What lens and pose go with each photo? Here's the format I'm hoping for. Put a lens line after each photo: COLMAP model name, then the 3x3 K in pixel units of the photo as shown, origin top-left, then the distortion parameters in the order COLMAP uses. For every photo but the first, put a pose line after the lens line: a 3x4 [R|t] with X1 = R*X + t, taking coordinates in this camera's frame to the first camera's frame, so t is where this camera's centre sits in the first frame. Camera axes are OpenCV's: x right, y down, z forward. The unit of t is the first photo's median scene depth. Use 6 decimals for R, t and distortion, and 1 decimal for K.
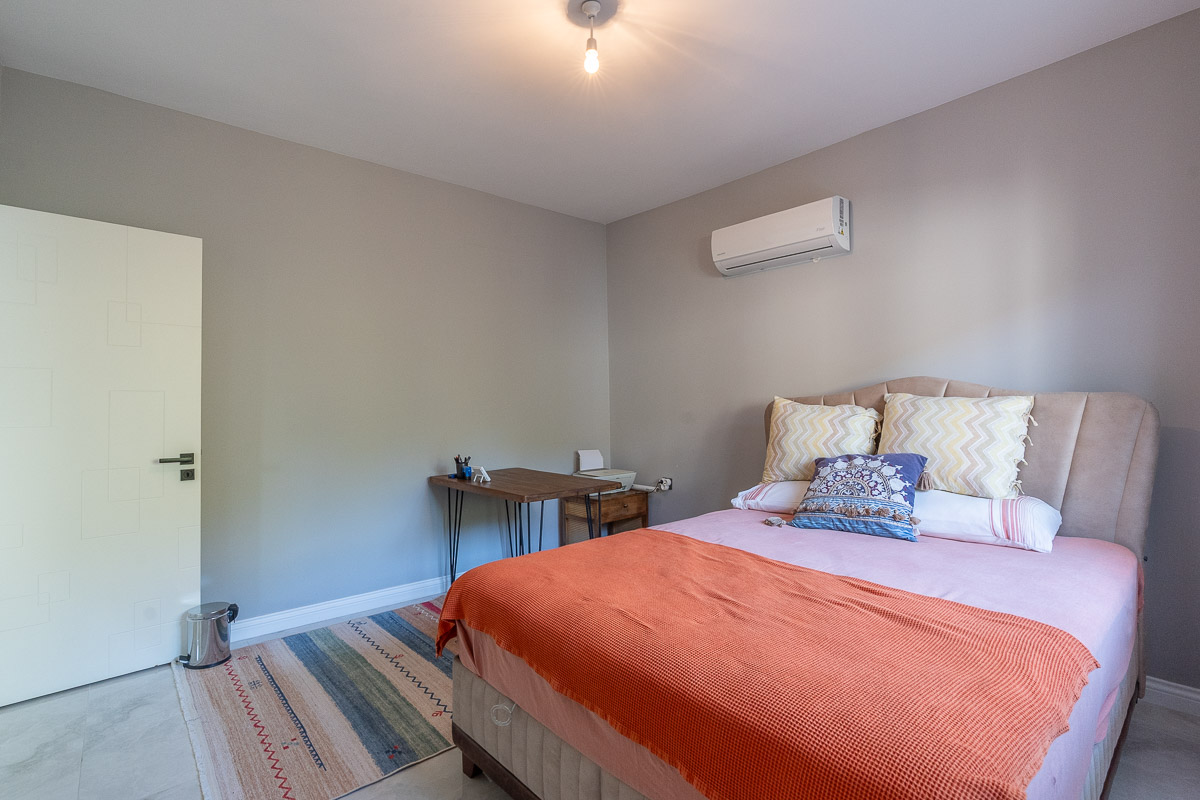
lens RADIAL K [[553.0, 0, 599.8], [0, 553.0, 403.5], [0, 0, 1]] dist [-0.012181, 0.004107]
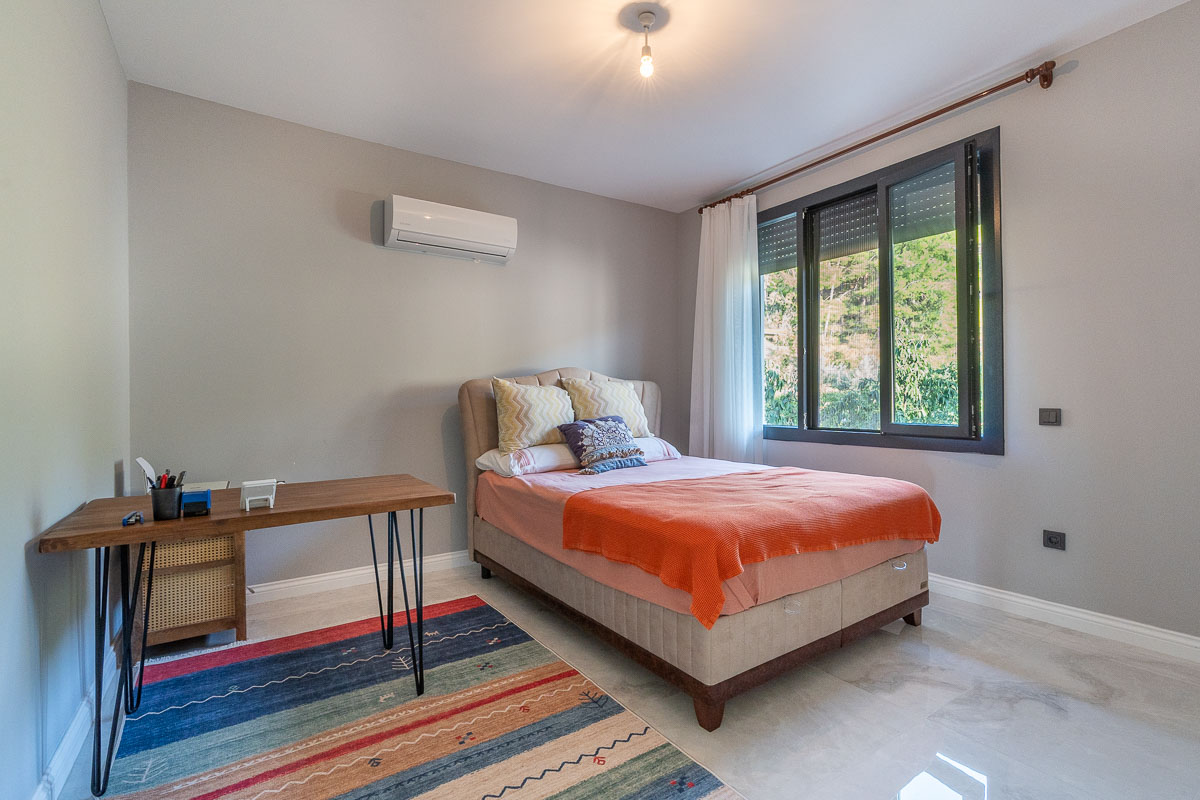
lens RADIAL K [[543.1, 0, 598.8], [0, 543.1, 396.7], [0, 0, 1]] dist [-0.013046, 0.005115]
pose [[0.138450, 0.005000, 0.990357, -0.831899], [-0.000816, 0.999987, -0.004935, 0.036928], [-0.990369, -0.000125, 0.138453, 0.700190]]
